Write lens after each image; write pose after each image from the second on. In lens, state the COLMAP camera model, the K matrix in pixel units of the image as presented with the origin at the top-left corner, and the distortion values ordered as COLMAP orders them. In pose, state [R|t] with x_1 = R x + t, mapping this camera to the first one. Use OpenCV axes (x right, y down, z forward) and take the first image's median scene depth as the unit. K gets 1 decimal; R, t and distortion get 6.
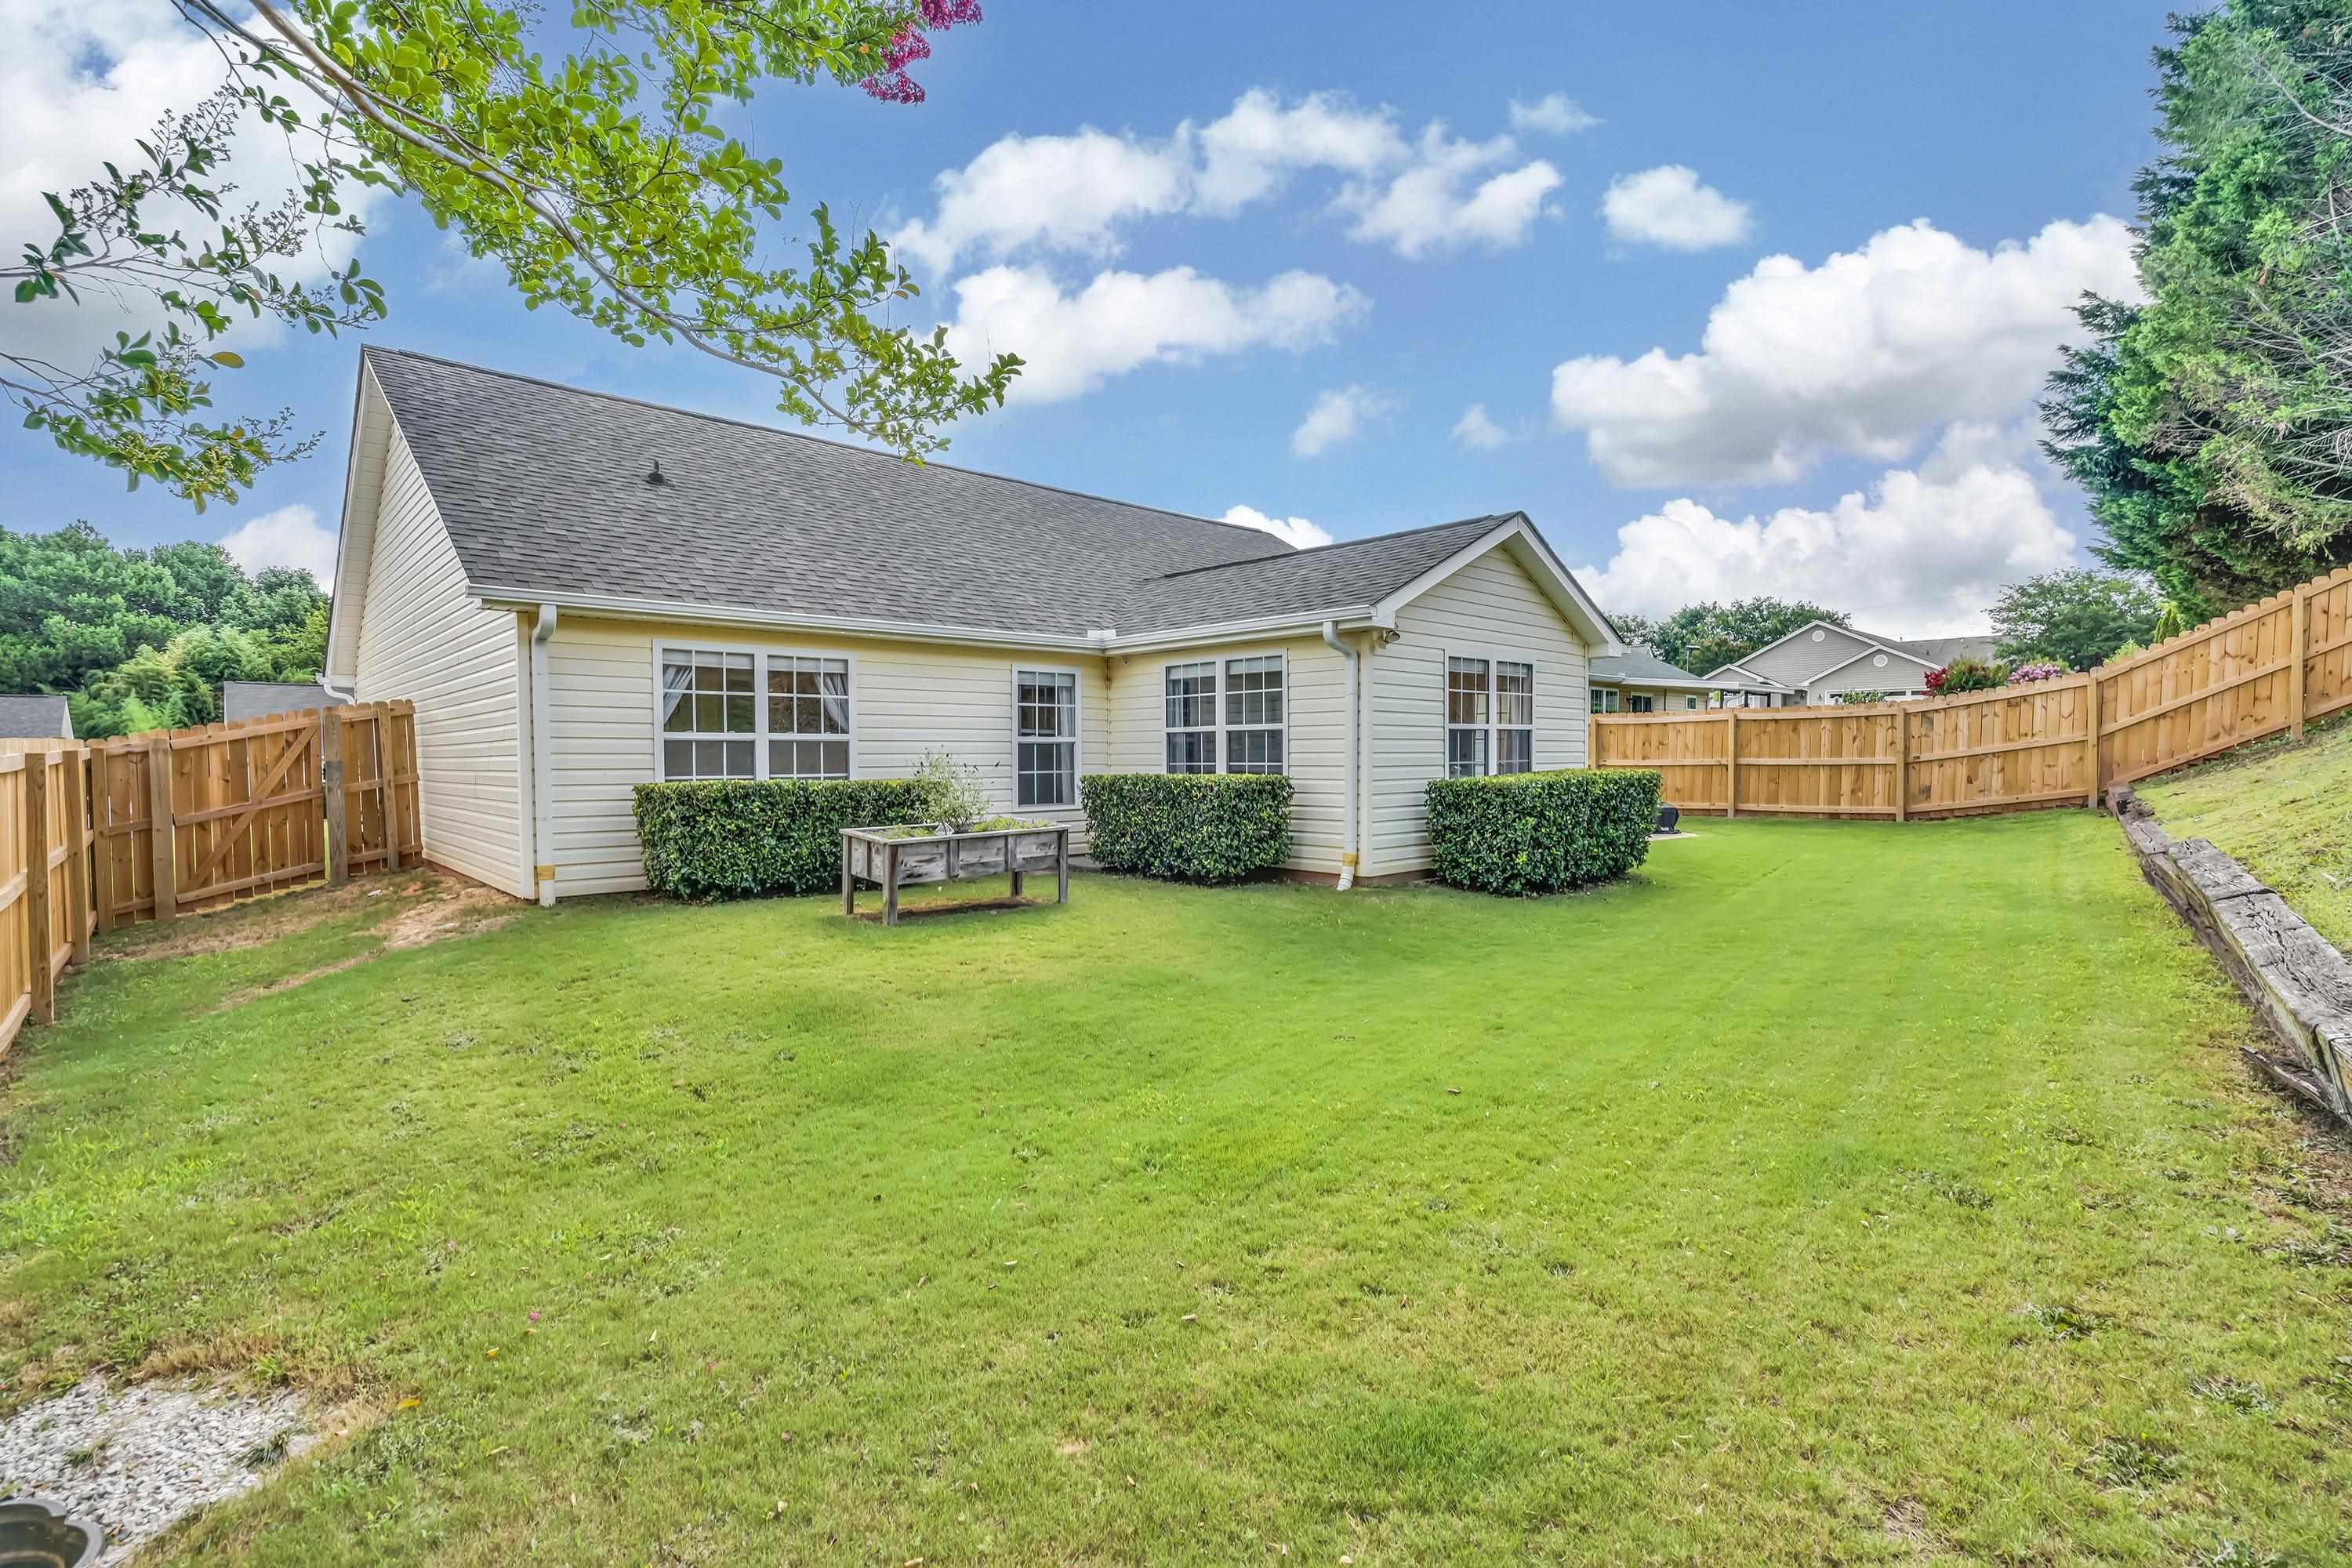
lens RADIAL K [[1060.3, 0, 1164.7], [0, 1060.3, 783.8], [0, 0, 1]] dist [-0.001286, -0.000459]
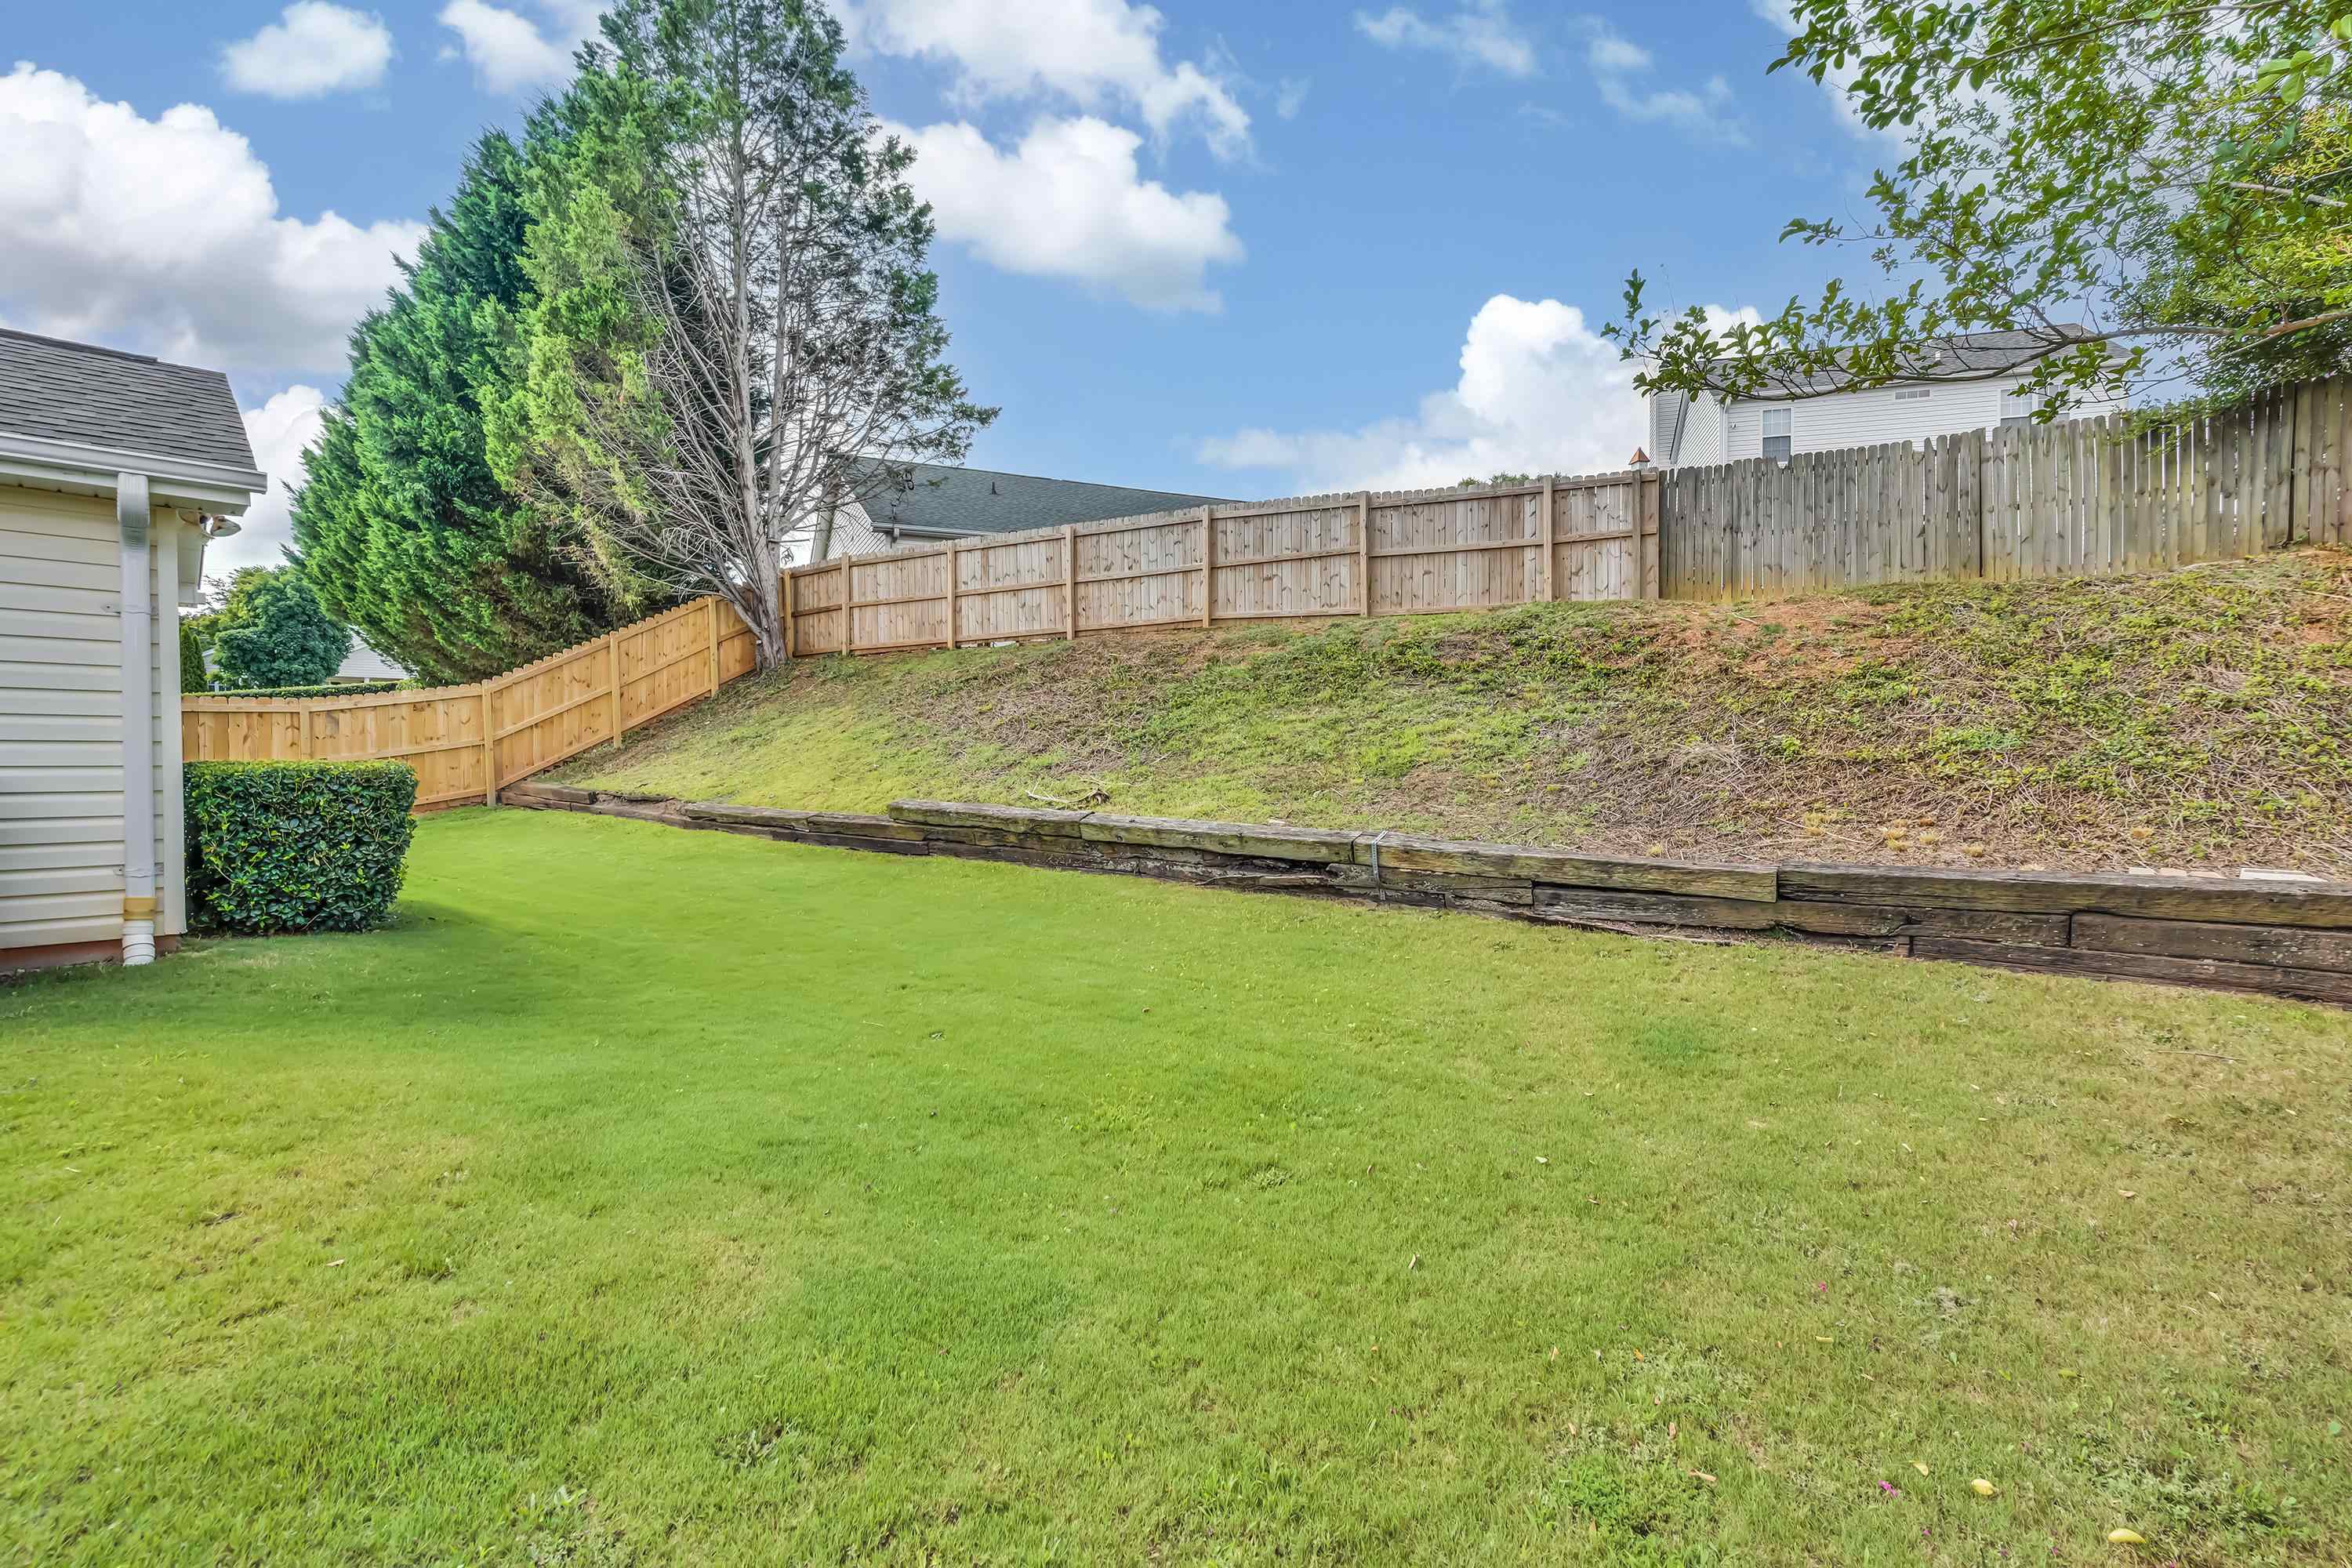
lens RADIAL K [[1060.3, 0, 1164.7], [0, 1060.3, 783.8], [0, 0, 1]] dist [-0.001286, -0.000459]
pose [[-0.033092, -0.009334, 0.999409, -0.271746], [0.031203, 0.999459, 0.010367, 0.010964], [-0.998965, 0.031527, -0.032783, 0.322245]]
